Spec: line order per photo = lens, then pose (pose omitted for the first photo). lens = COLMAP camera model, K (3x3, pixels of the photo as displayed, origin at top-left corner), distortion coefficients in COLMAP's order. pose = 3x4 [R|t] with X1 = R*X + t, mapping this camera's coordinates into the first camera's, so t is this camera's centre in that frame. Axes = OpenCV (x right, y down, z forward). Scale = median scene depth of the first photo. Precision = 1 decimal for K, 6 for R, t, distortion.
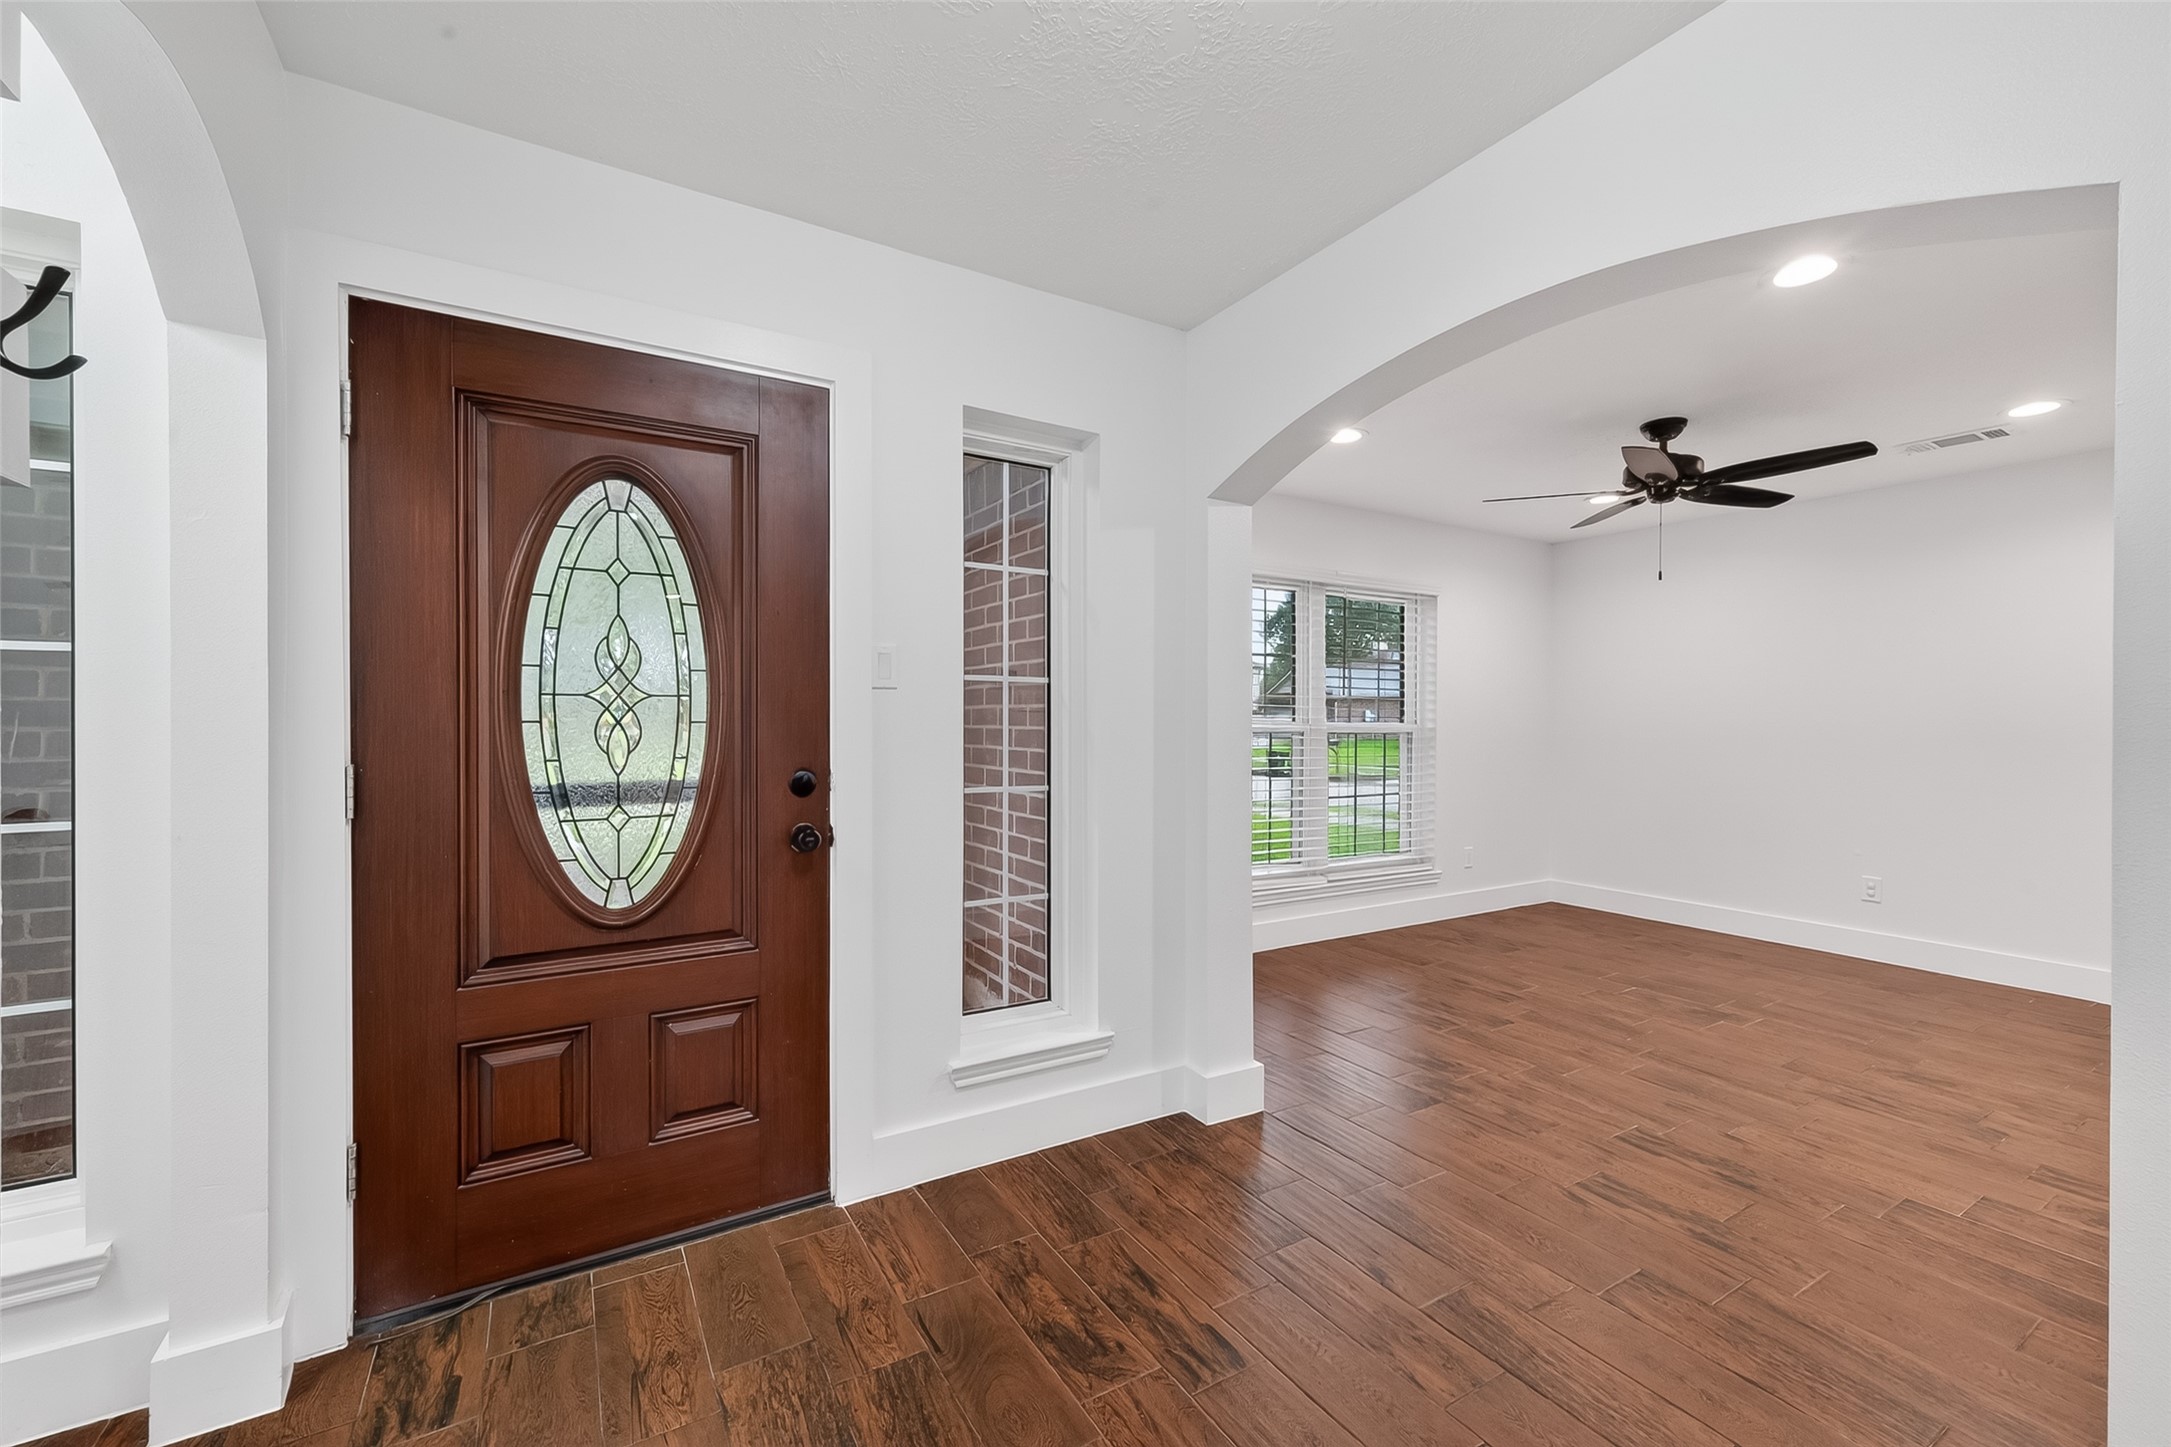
lens RADIAL K [[885.8, 0, 1101.4], [0, 885.8, 716.6], [0, 0, 1]] dist [0.003004, -0.000346]
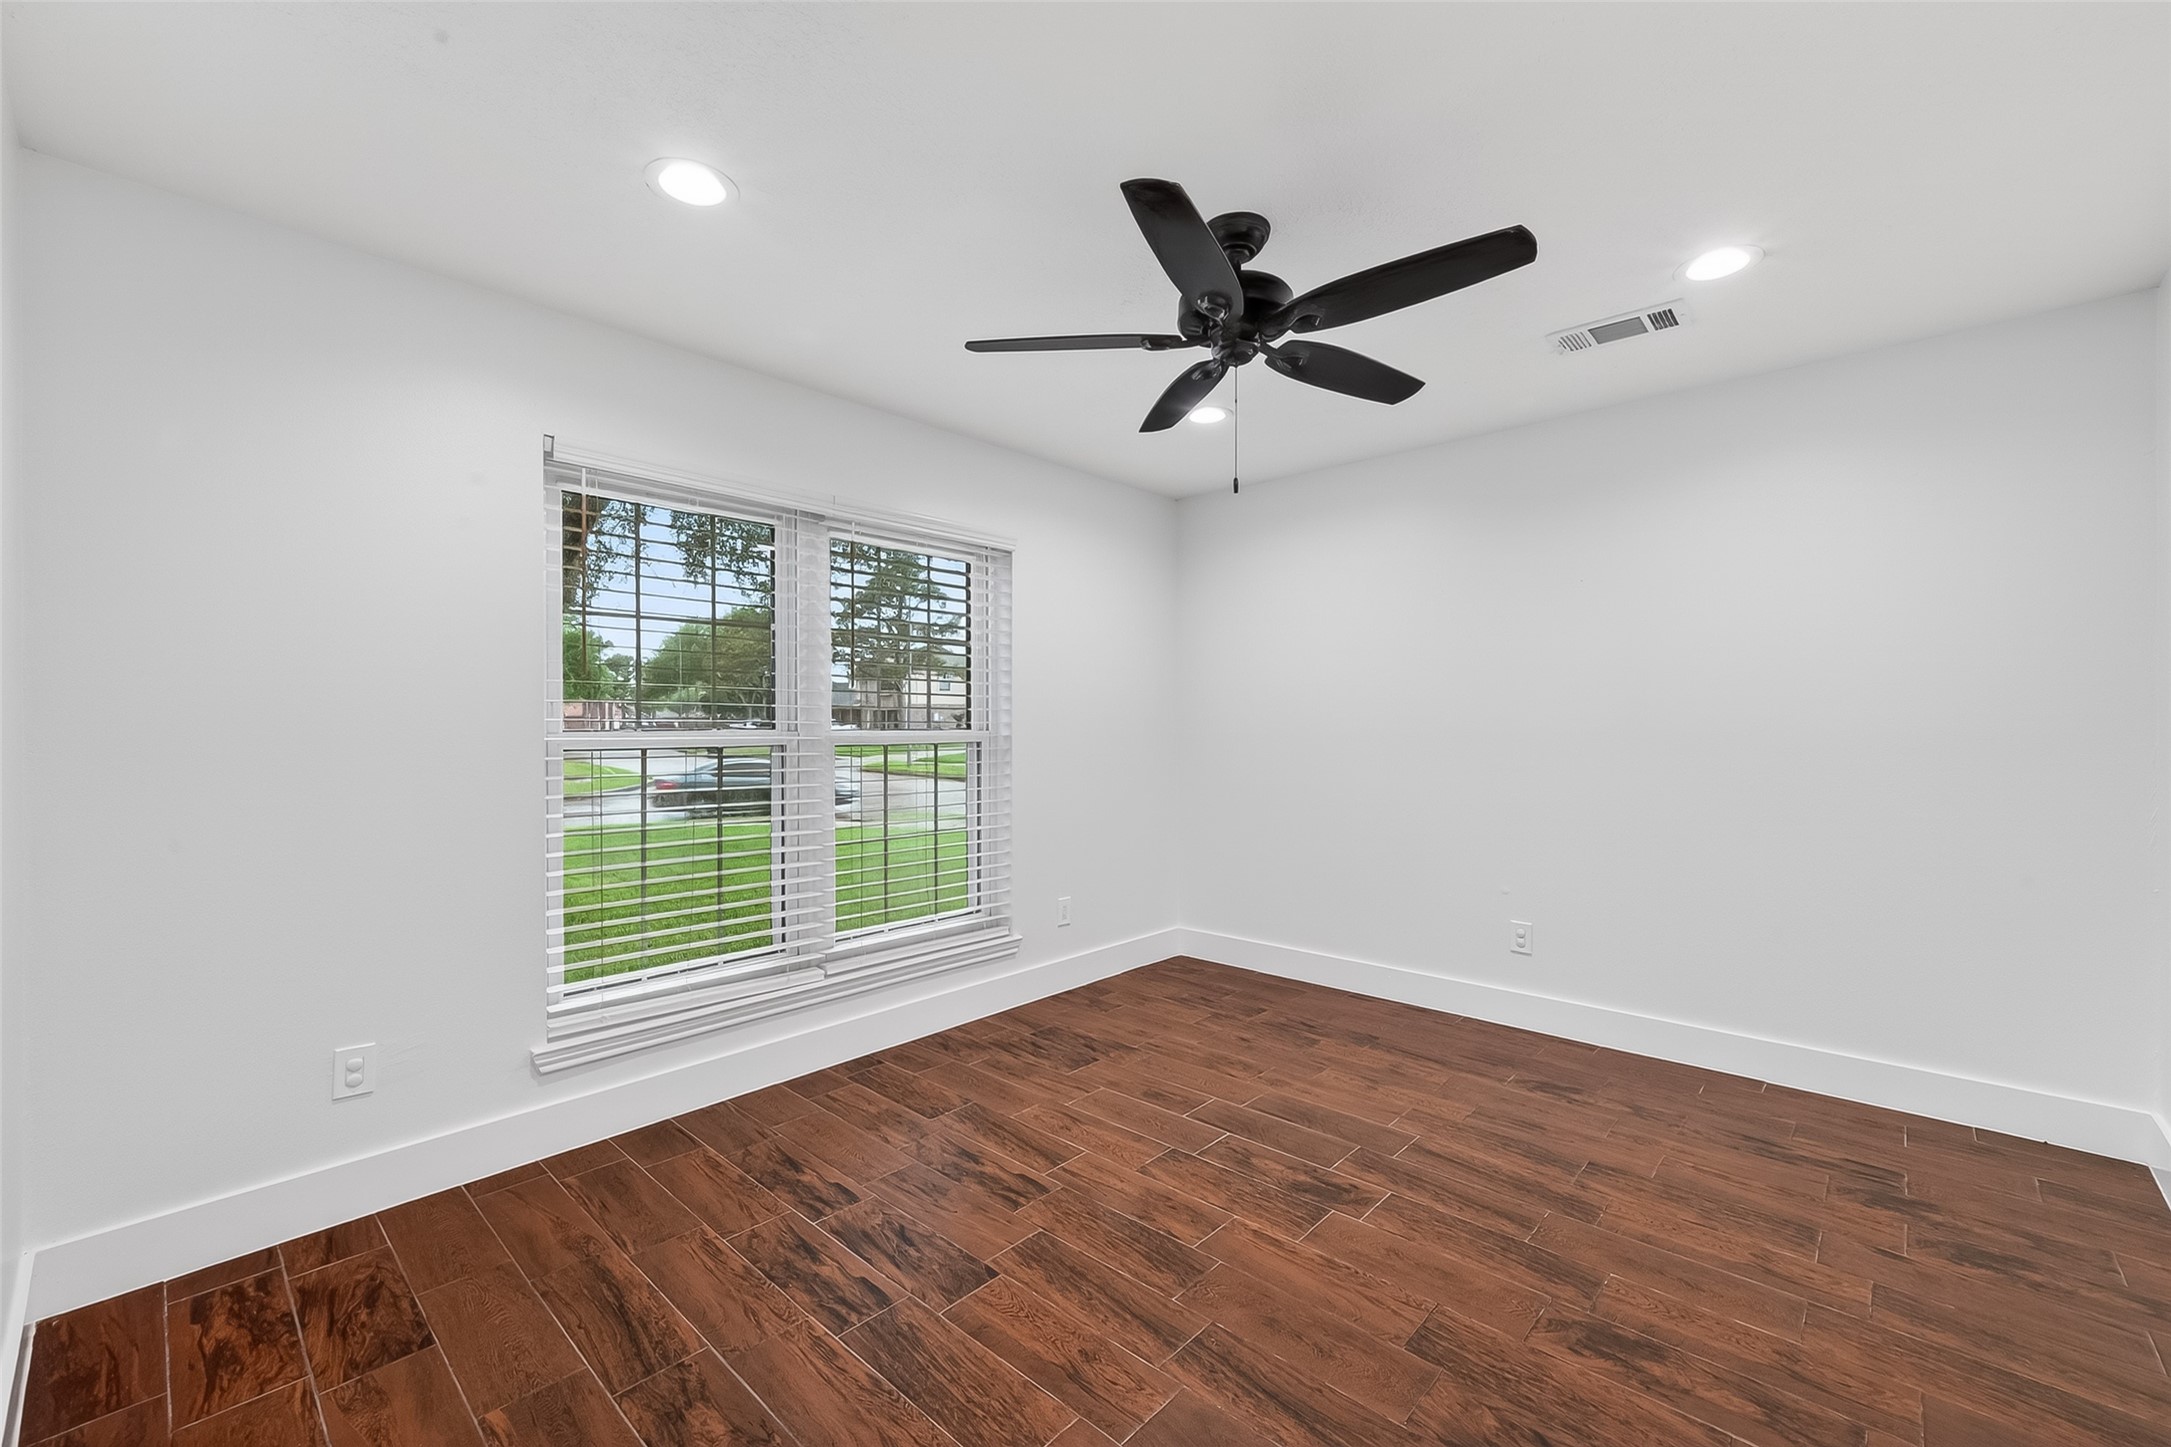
lens RADIAL K [[885.8, 0, 1101.4], [0, 885.8, 716.6], [0, 0, 1]] dist [0.003004, -0.000346]
pose [[0.958780, -0.006898, 0.284064, 0.294749], [0.008507, 0.999954, -0.004434, 0.001281], [-0.284021, 0.006668, 0.958795, 0.357486]]
